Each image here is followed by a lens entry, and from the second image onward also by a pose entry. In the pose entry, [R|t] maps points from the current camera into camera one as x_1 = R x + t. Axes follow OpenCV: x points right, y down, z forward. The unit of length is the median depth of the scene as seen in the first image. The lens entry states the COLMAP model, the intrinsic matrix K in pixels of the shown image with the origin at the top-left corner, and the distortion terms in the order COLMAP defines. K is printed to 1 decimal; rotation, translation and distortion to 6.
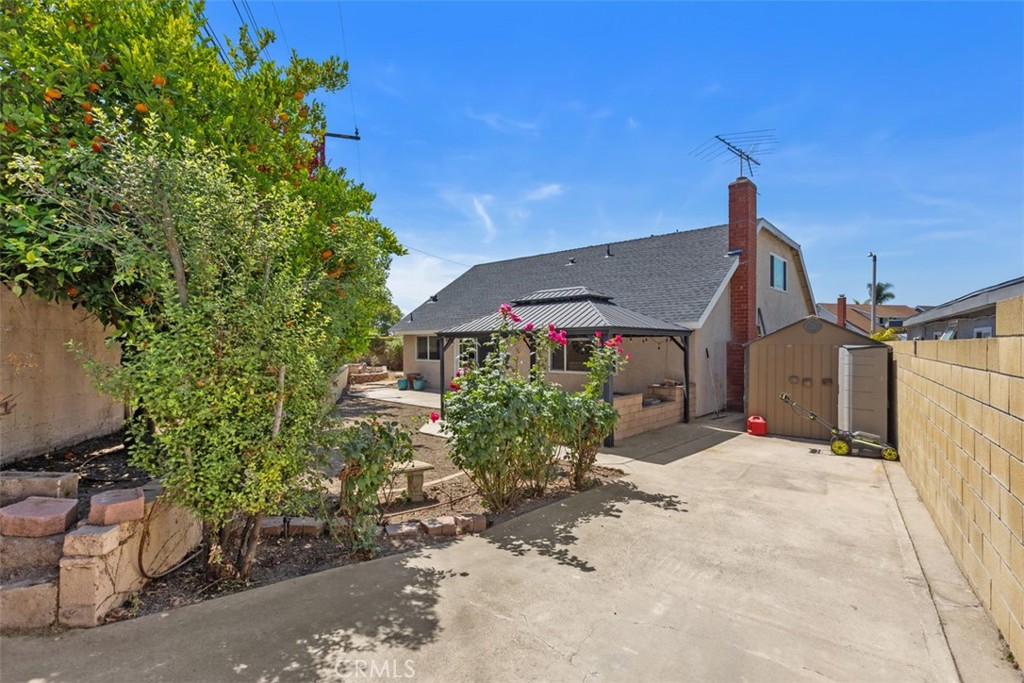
lens RADIAL K [[459.7, 0, 512.0], [0, 459.7, 341.5], [0, 0, 1]] dist [0.001978, 0.000032]
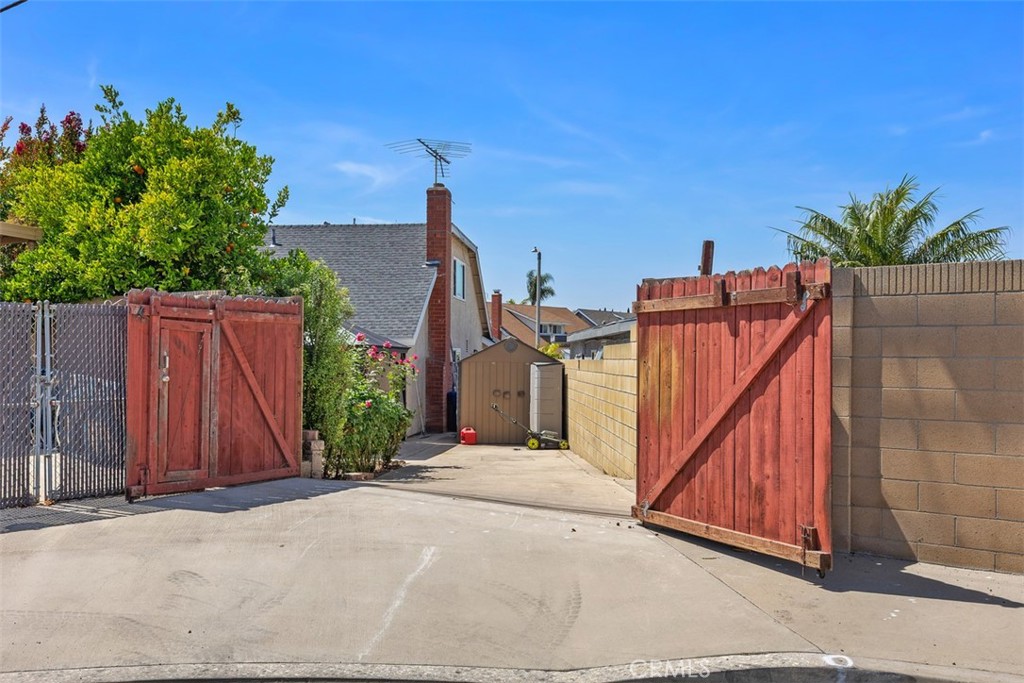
lens RADIAL K [[940.7, 0, 512.0], [0, 940.7, 341.5], [0, 0, 1]] dist [-0.000750, 0.000119]
pose [[0.795157, 0.013113, 0.606261, -0.585838], [-0.003730, 0.999853, -0.016734, -0.003681], [-0.606392, 0.011045, 0.795090, -0.661596]]
